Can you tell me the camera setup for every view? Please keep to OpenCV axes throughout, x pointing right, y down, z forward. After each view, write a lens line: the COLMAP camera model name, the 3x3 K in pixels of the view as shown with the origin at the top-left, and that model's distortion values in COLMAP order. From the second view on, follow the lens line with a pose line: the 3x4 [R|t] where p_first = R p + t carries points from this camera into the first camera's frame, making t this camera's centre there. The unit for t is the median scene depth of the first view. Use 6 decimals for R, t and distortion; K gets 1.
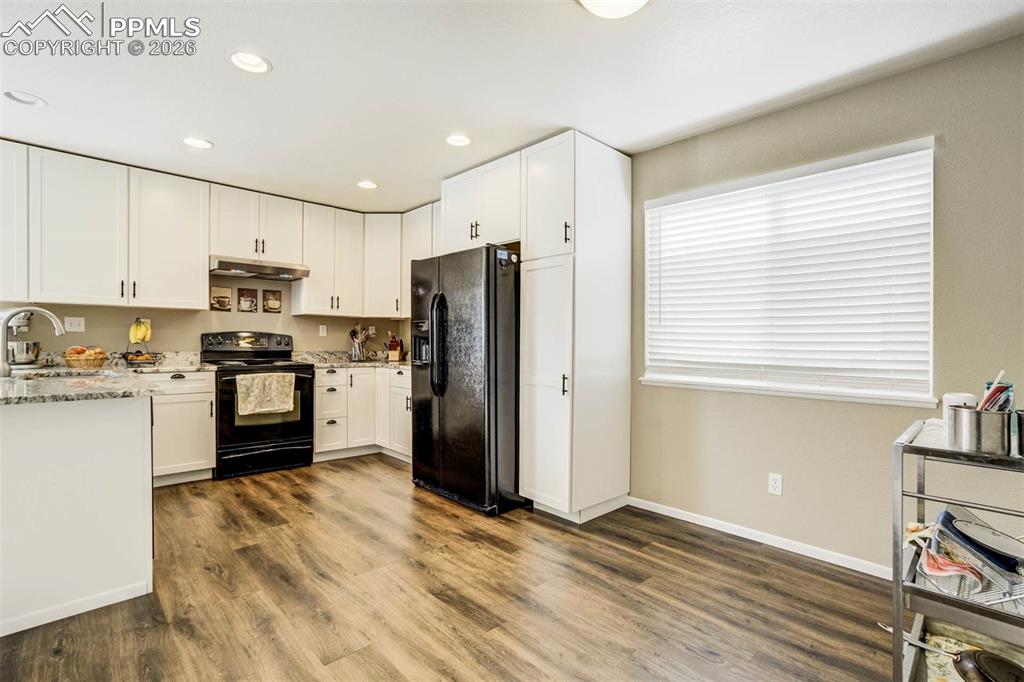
lens RADIAL K [[474.8, 0, 516.0], [0, 474.8, 342.9], [0, 0, 1]] dist [-0.046327, 0.015249]
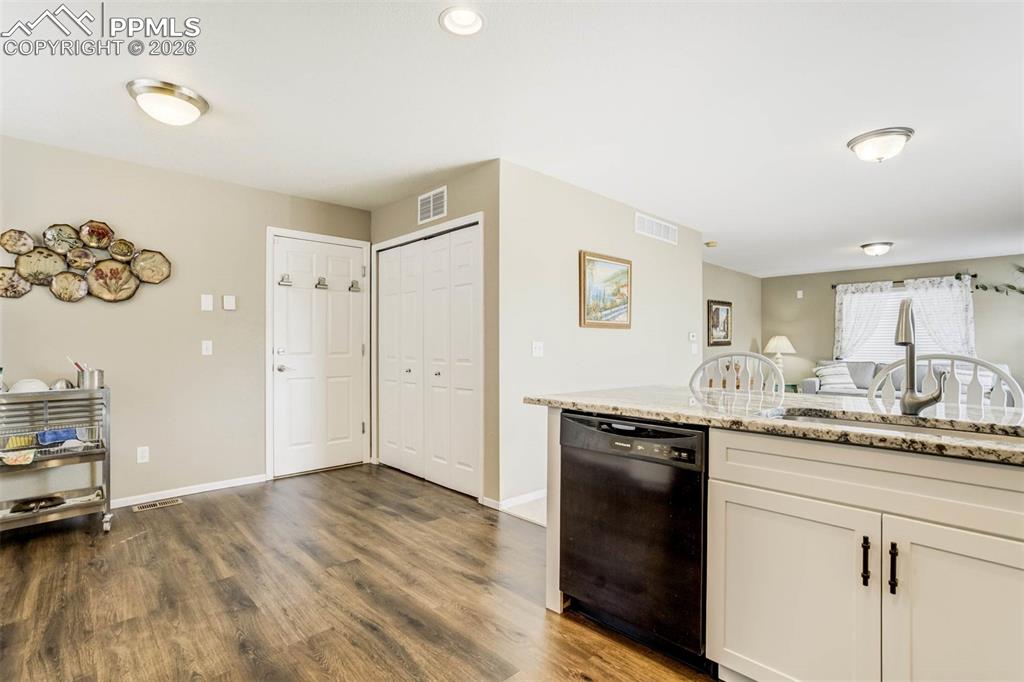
lens RADIAL K [[474.8, 0, 516.0], [0, 474.8, 342.9], [0, 0, 1]] dist [-0.046327, 0.015249]
pose [[-0.999827, -0.013651, -0.012596, -0.481291], [-0.013565, 0.999884, -0.006862, -0.009094], [0.012688, -0.006690, -0.999897, 1.356549]]
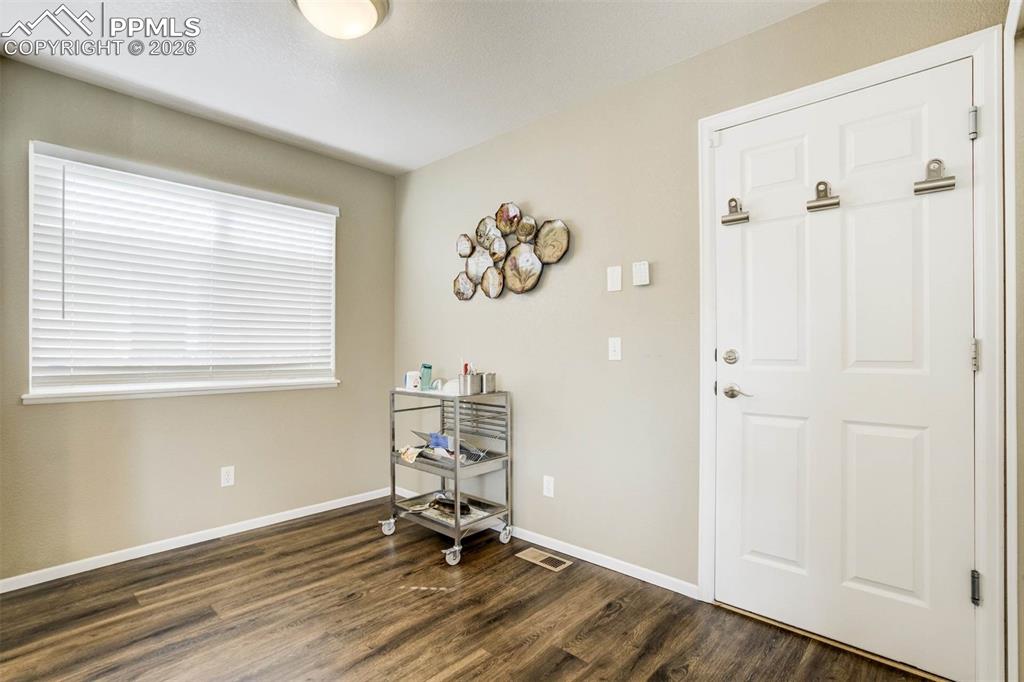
lens RADIAL K [[474.8, 0, 516.0], [0, 474.8, 342.9], [0, 0, 1]] dist [-0.046327, 0.015249]
pose [[-0.061725, -0.005821, 0.998076, -0.476268], [-0.000793, 0.999983, 0.005783, -0.007877], [-0.998093, -0.000435, -0.061728, 0.358215]]
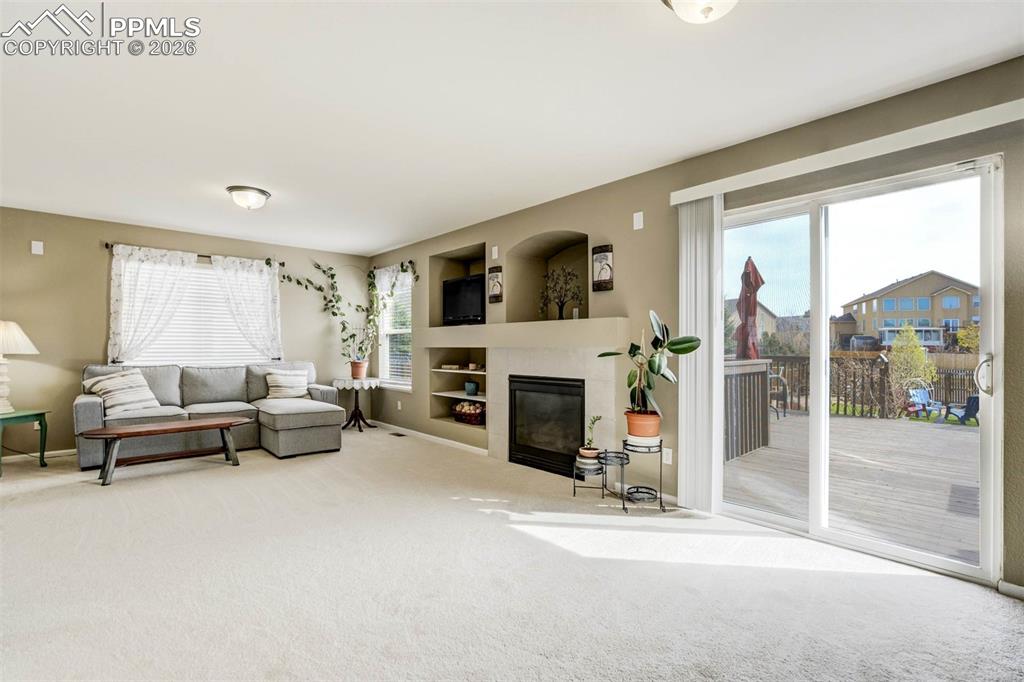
lens RADIAL K [[492.3, 0, 510.1], [0, 492.3, 353.5], [0, 0, 1]] dist [-0.056652, 0.052821]
pose [[-0.039883, 0.000894, -0.999204, -0.675688], [-0.007891, 0.999968, 0.001209, -0.003662], [0.999173, 0.007933, -0.039874, 0.170326]]
